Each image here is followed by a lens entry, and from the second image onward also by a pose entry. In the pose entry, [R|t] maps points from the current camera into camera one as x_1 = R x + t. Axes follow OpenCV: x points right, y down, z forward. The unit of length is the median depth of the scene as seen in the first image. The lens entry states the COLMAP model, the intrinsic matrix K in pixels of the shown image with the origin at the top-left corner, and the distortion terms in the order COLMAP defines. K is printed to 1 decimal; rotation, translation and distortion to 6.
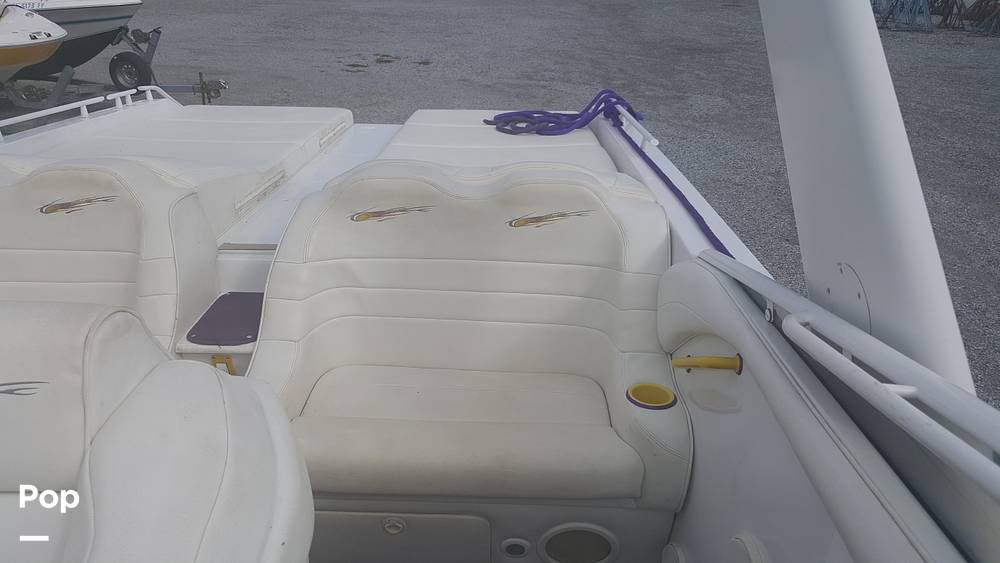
lens RADIAL K [[726.0, 0, 493.7], [0, 726.0, 284.2], [0, 0, 1]] dist [0.102194, -0.168410]
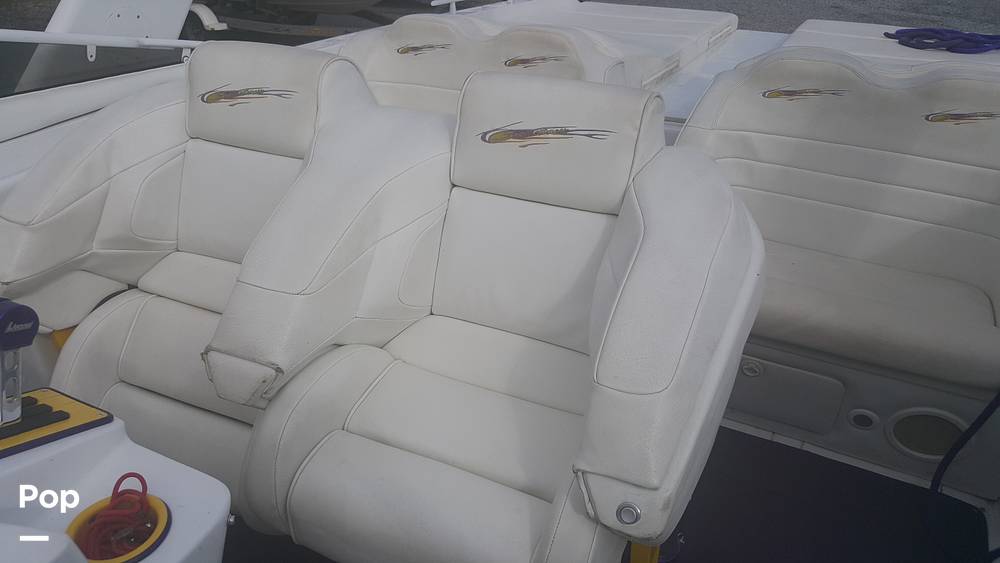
lens RADIAL K [[726.0, 0, 493.7], [0, 726.0, 284.2], [0, 0, 1]] dist [0.102194, -0.168410]
pose [[0.903648, 0.207806, -0.374483, -0.078923], [-0.172368, 0.976918, 0.126172, 0.102309], [0.392059, -0.049466, 0.918609, -0.154900]]
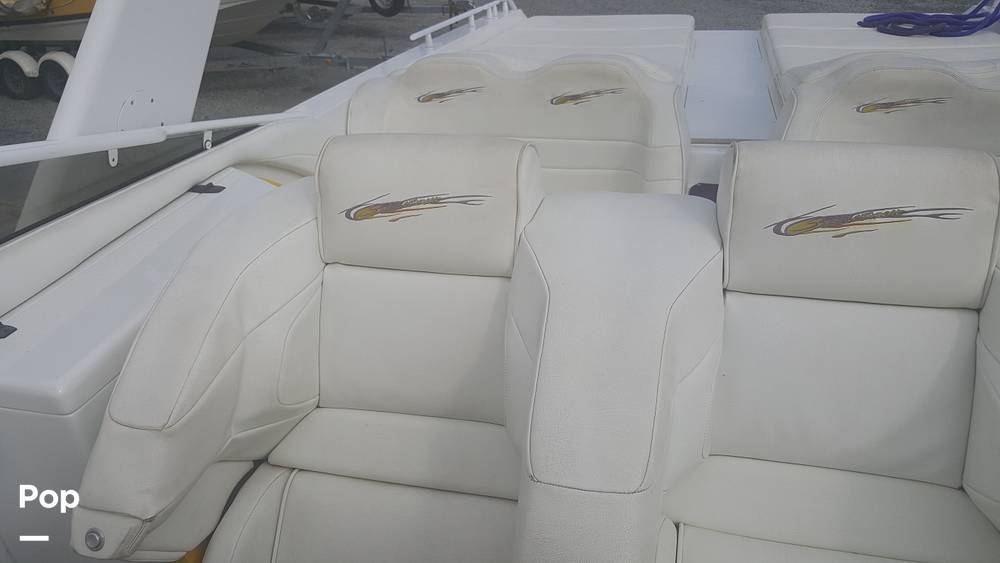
lens RADIAL K [[726.0, 0, 493.7], [0, 726.0, 284.2], [0, 0, 1]] dist [0.102194, -0.168410]
pose [[0.969832, 0.067011, -0.234382, -0.378633], [-0.043712, 0.993697, 0.103229, 0.058628], [0.239822, -0.089870, 0.966648, -0.110648]]
